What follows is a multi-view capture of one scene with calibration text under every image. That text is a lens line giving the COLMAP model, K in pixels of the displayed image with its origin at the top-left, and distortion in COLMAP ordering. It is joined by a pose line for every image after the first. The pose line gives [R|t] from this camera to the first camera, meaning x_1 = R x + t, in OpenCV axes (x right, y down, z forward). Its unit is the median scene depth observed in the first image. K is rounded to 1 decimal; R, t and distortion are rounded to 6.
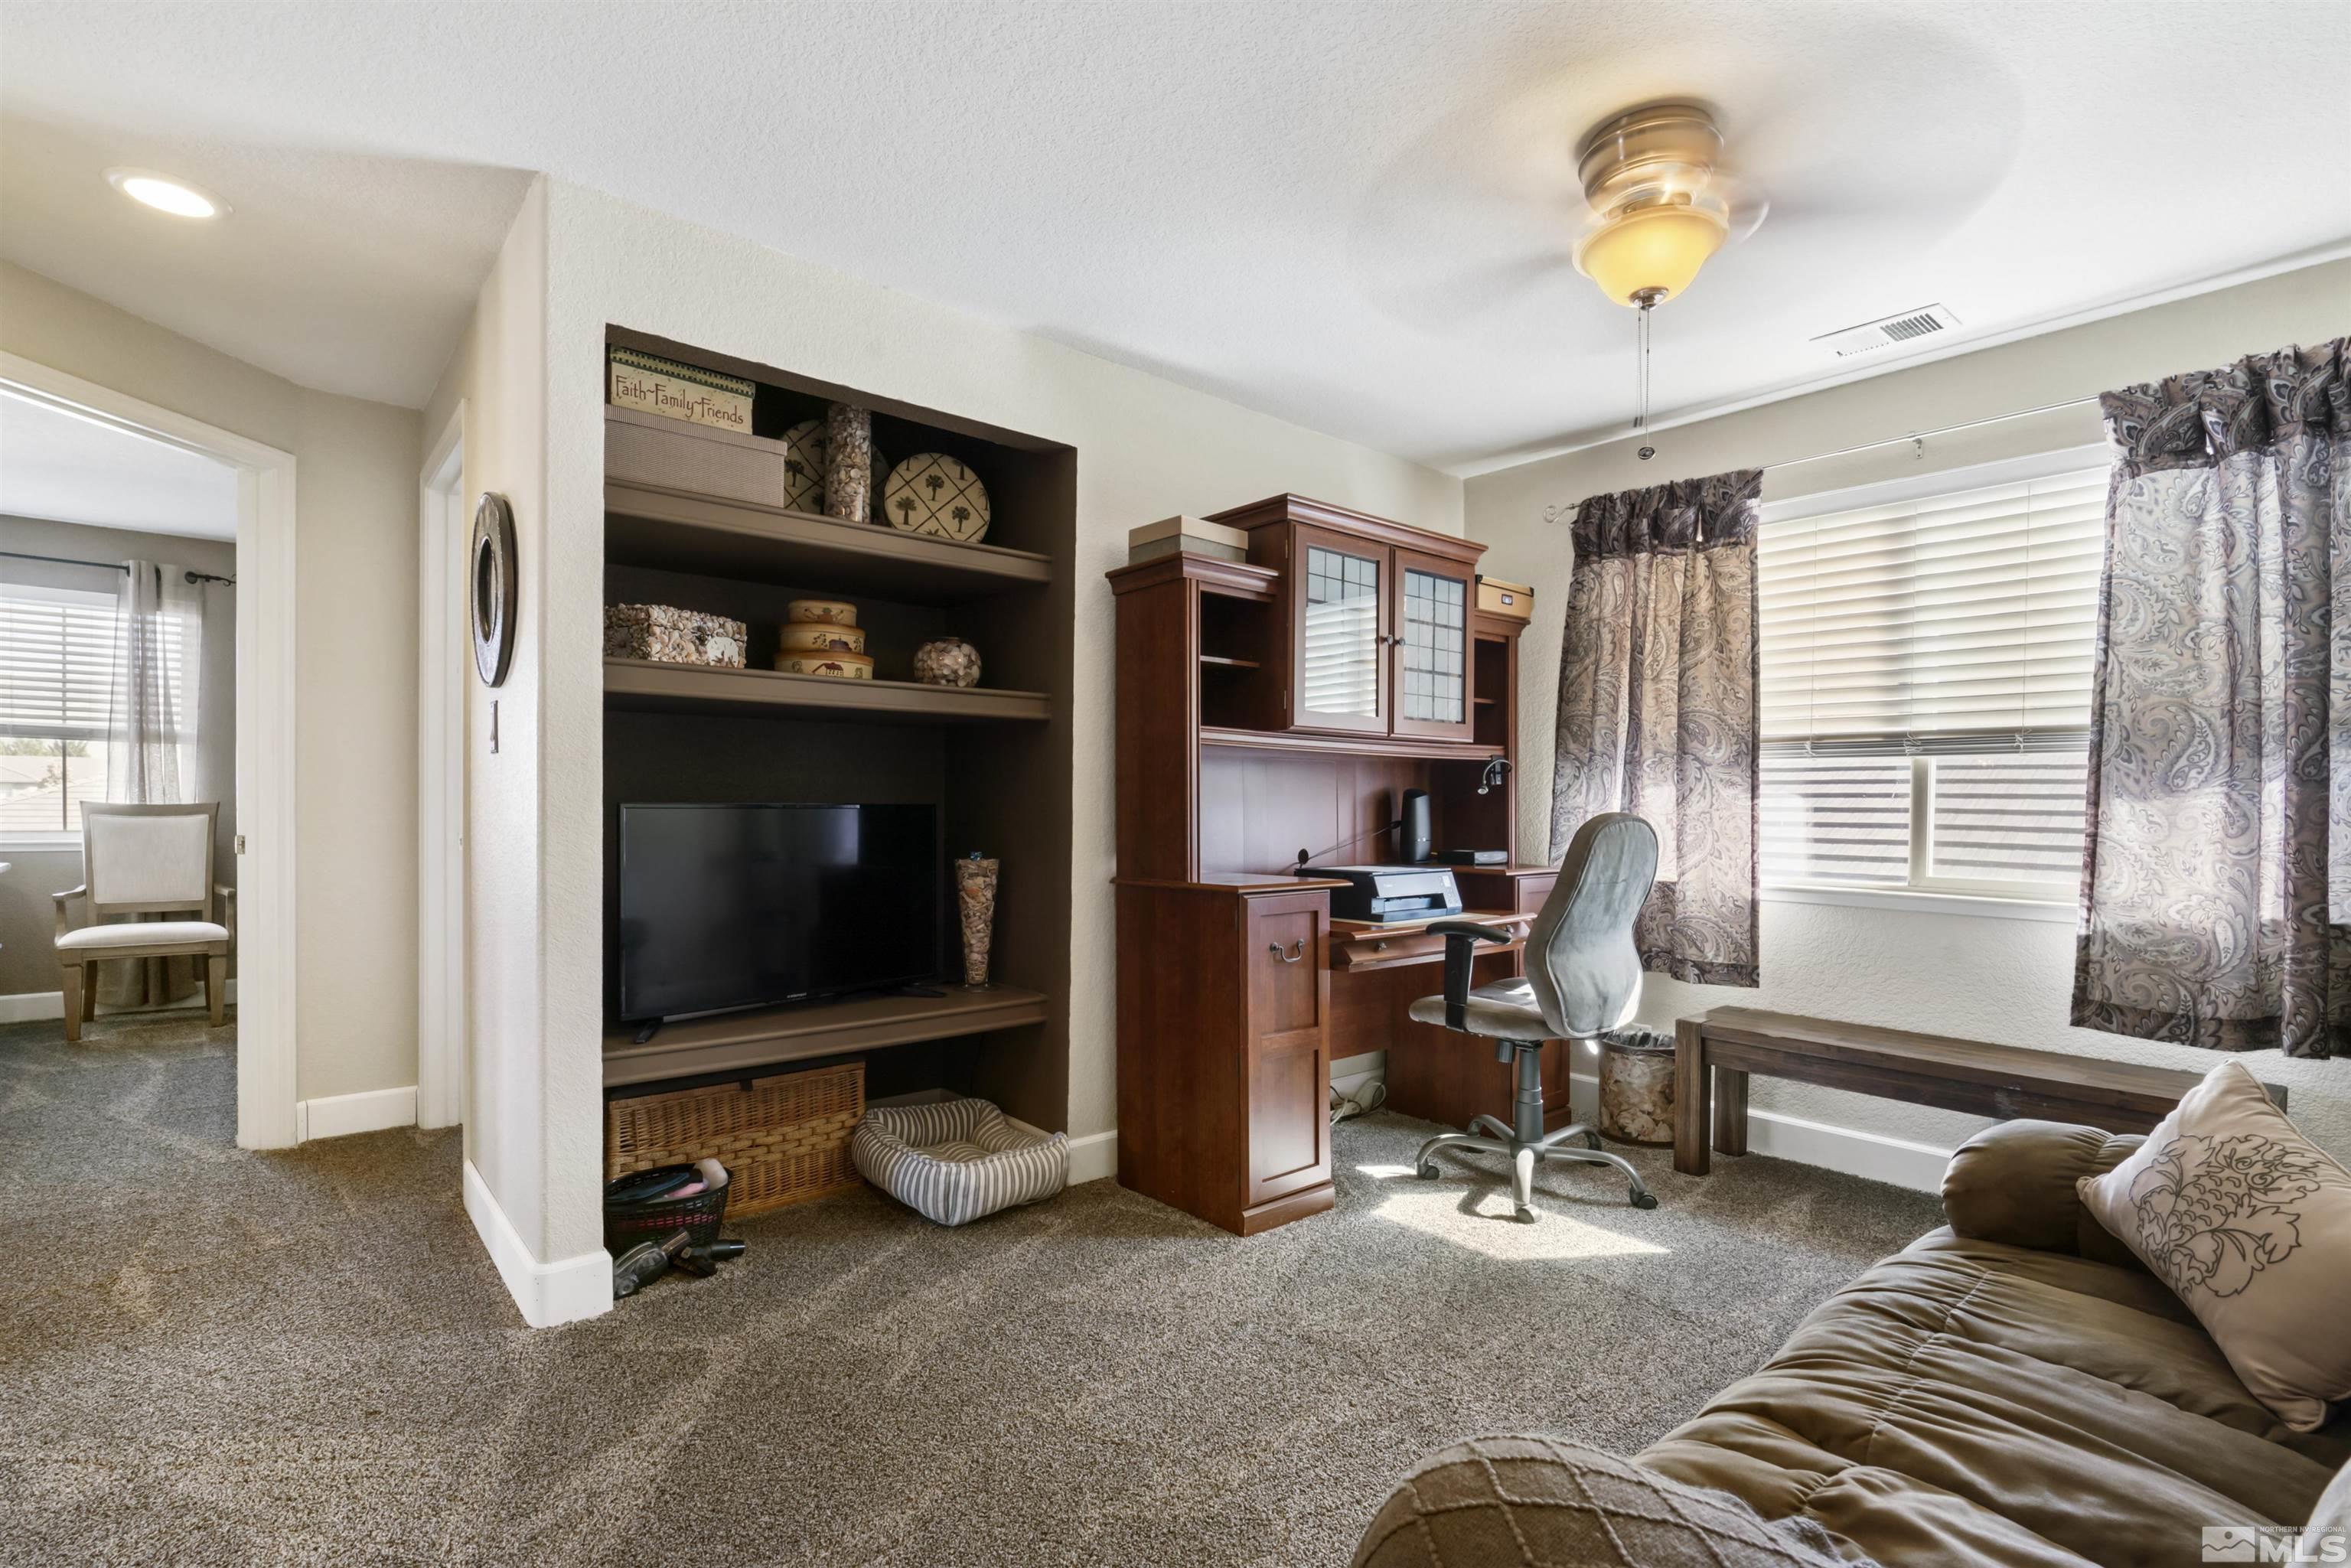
lens RADIAL K [[1059.3, 0, 1147.0], [0, 1059.3, 815.2], [0, 0, 1]] dist [-0.011651, 0.004293]
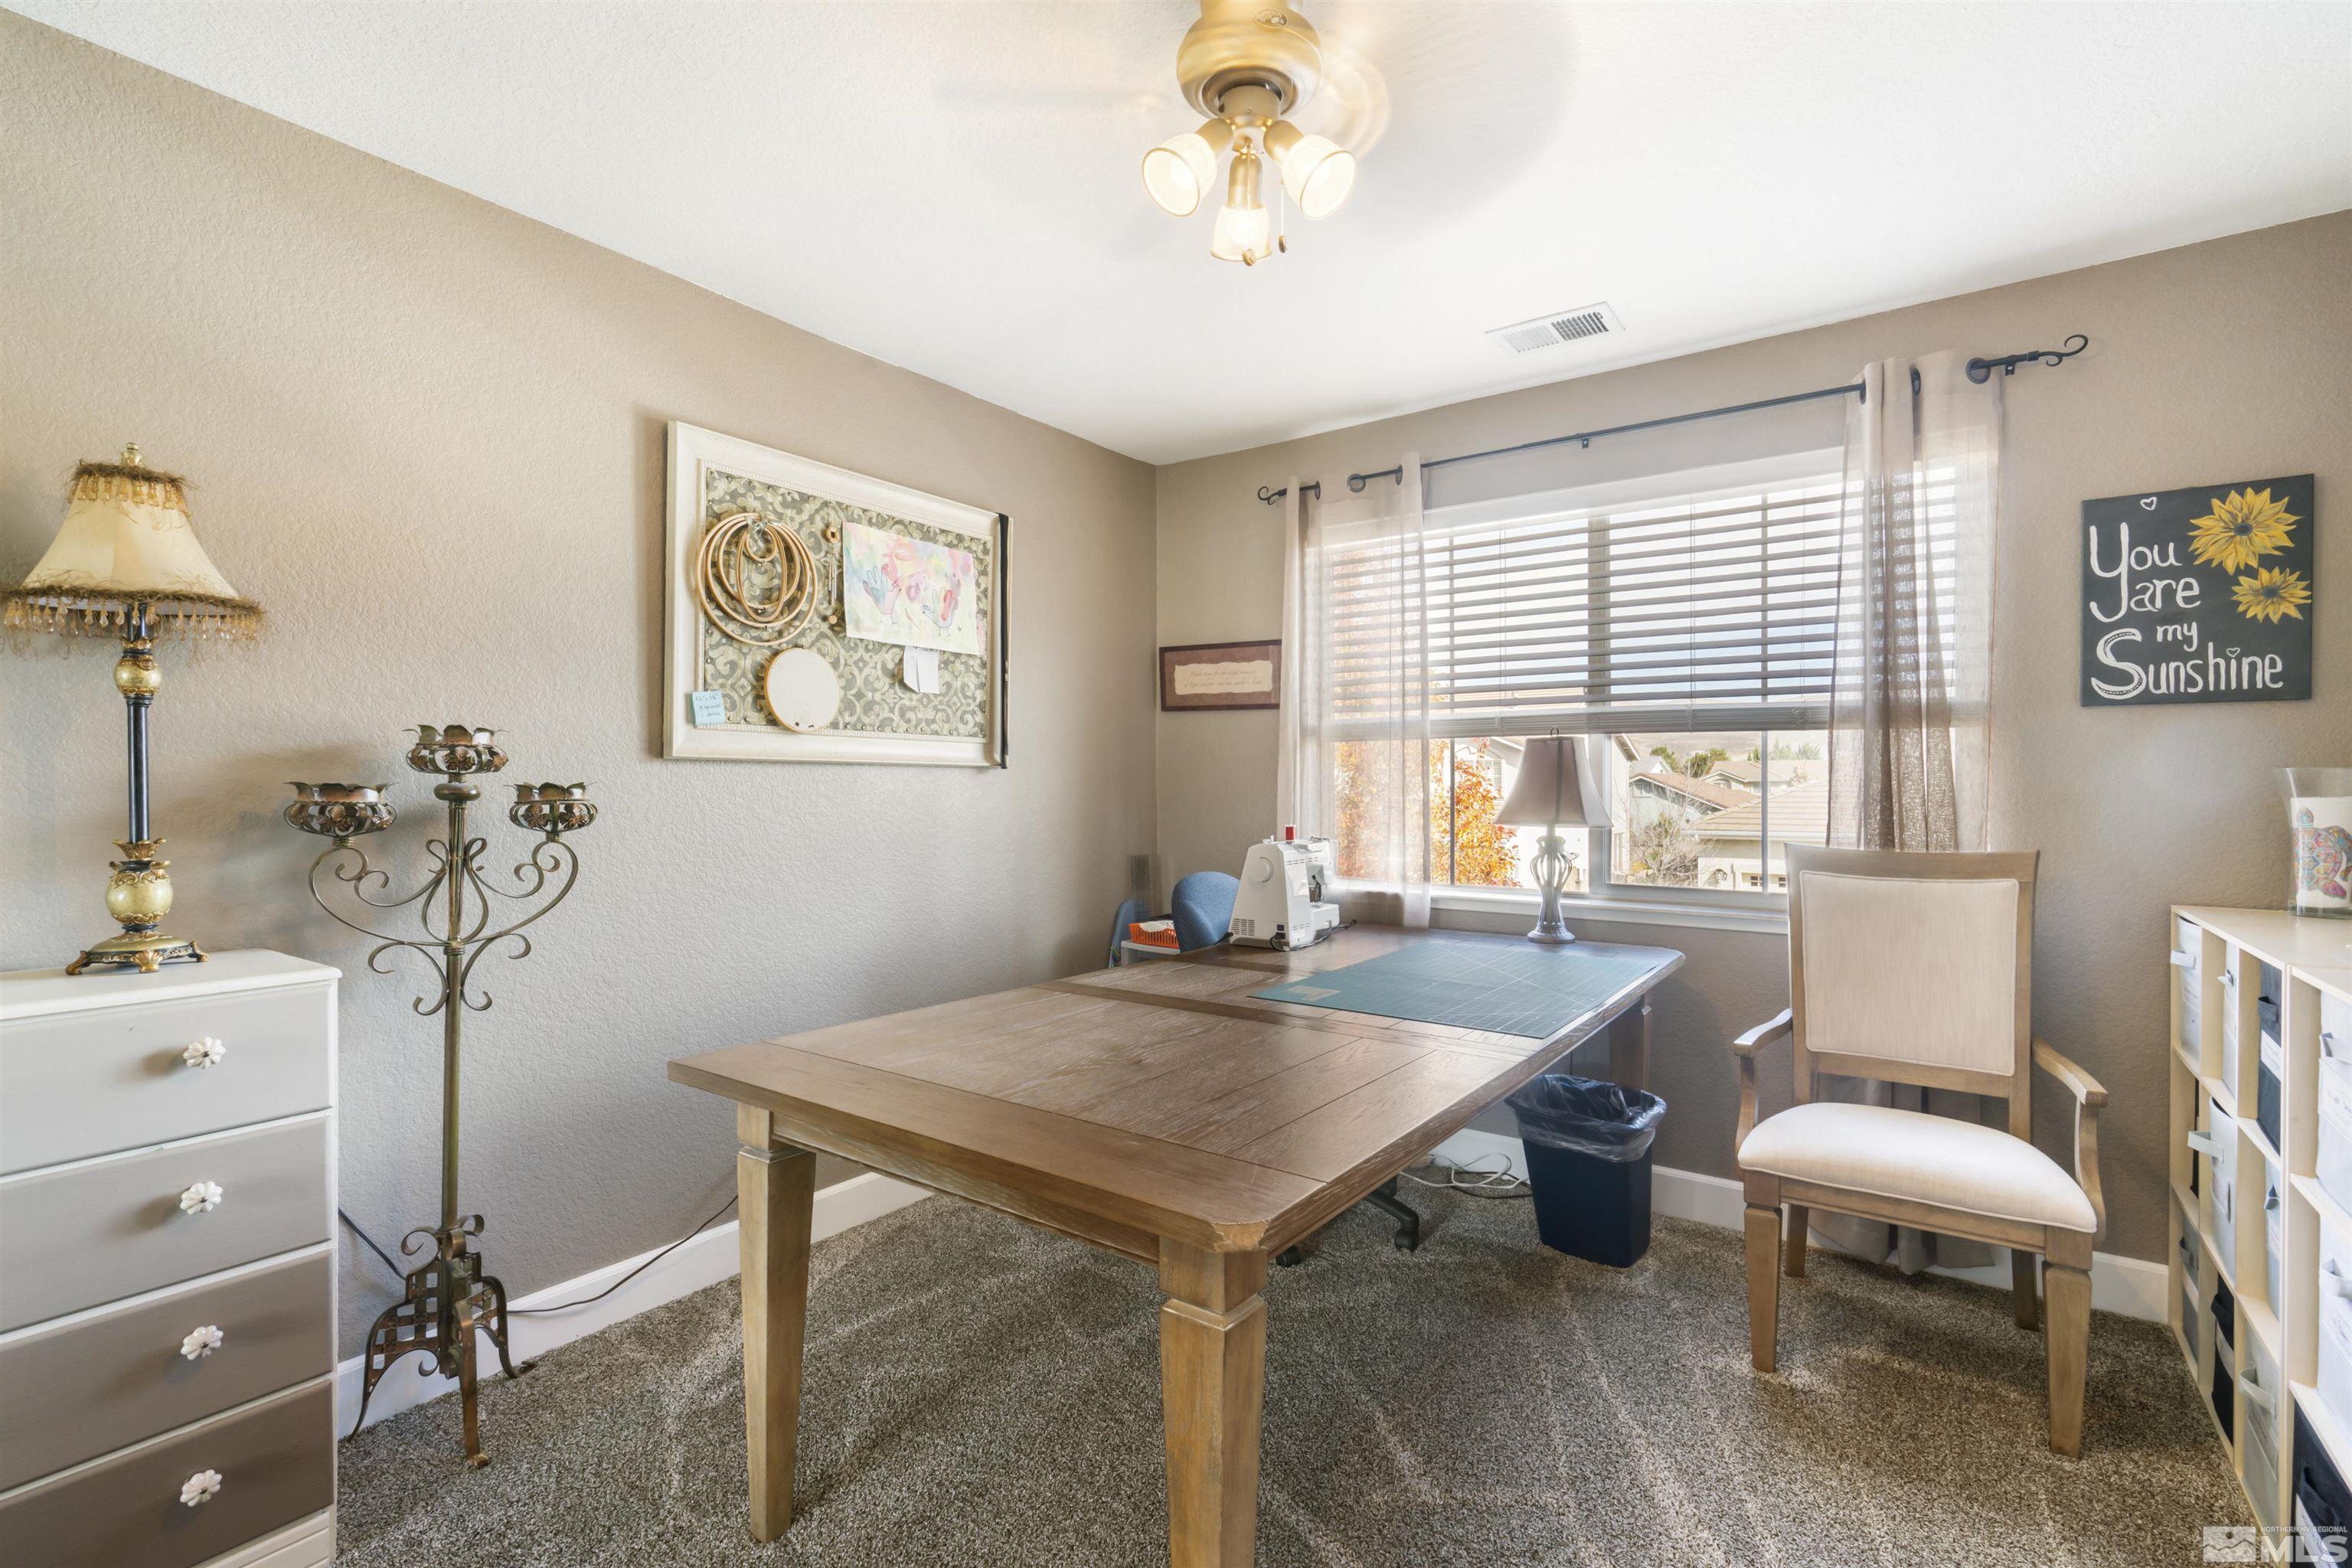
lens RADIAL K [[1059.8, 0, 1167.7], [0, 1059.8, 787.2], [0, 0, 1]] dist [-0.011651, 0.004293]
pose [[0.208133, -0.009158, -0.978058, -0.539044], [-0.006355, 0.999922, -0.010715, -0.033527], [0.978080, 0.008445, 0.208058, 0.563663]]
